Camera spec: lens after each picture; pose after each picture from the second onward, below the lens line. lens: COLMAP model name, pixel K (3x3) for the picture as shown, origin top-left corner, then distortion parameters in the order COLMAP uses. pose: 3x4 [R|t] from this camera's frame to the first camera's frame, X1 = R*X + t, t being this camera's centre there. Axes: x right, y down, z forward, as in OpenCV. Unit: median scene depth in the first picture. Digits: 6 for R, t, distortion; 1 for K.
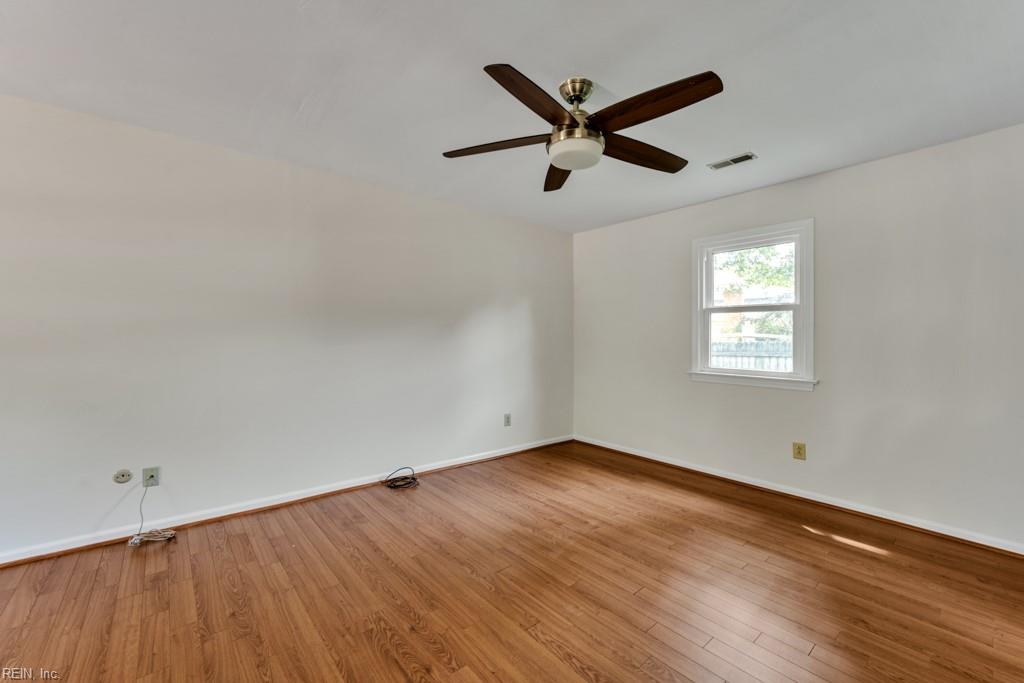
lens RADIAL K [[422.6, 0, 510.1], [0, 422.6, 334.9], [0, 0, 1]] dist [0.016024, 0.000041]
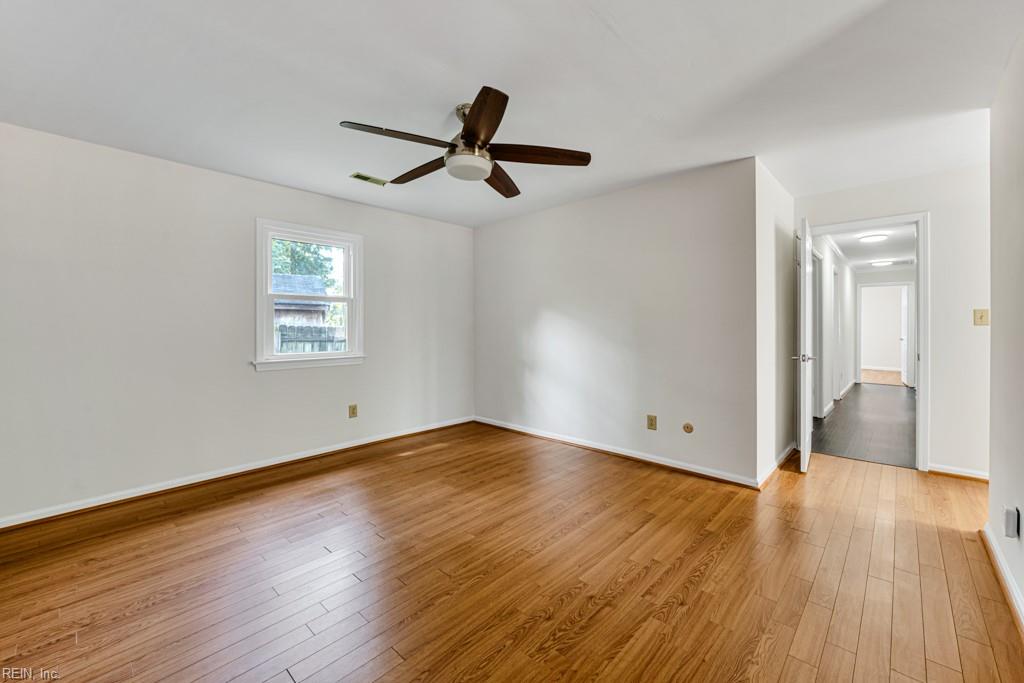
lens RADIAL K [[422.6, 0, 523.0], [0, 422.6, 327.0], [0, 0, 1]] dist [0.016024, 0.000041]
pose [[-0.135243, -0.014161, 0.990711, -0.917944], [0.000849, 0.999896, 0.014409, -0.002381], [-0.990812, 0.002790, -0.135217, 0.916358]]
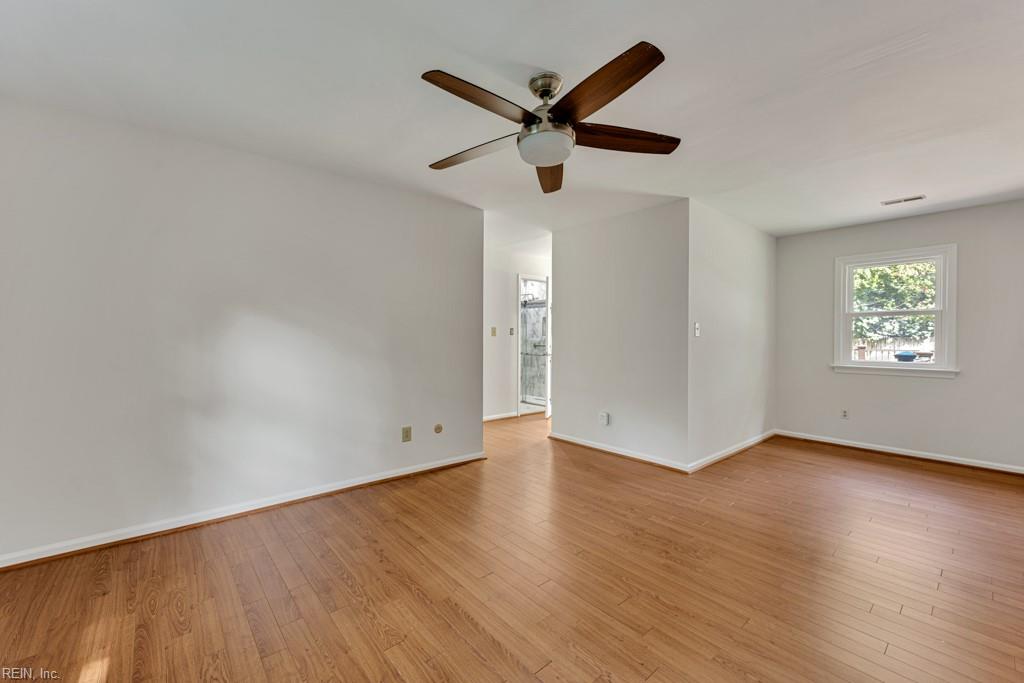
lens RADIAL K [[422.6, 0, 515.6], [0, 422.6, 337.9], [0, 0, 1]] dist [0.016024, 0.000041]
pose [[-0.999159, -0.019883, -0.035848, 0.244704], [-0.020153, 0.999771, 0.007168, 0.002464], [0.035697, 0.007885, -0.999332, 1.800161]]
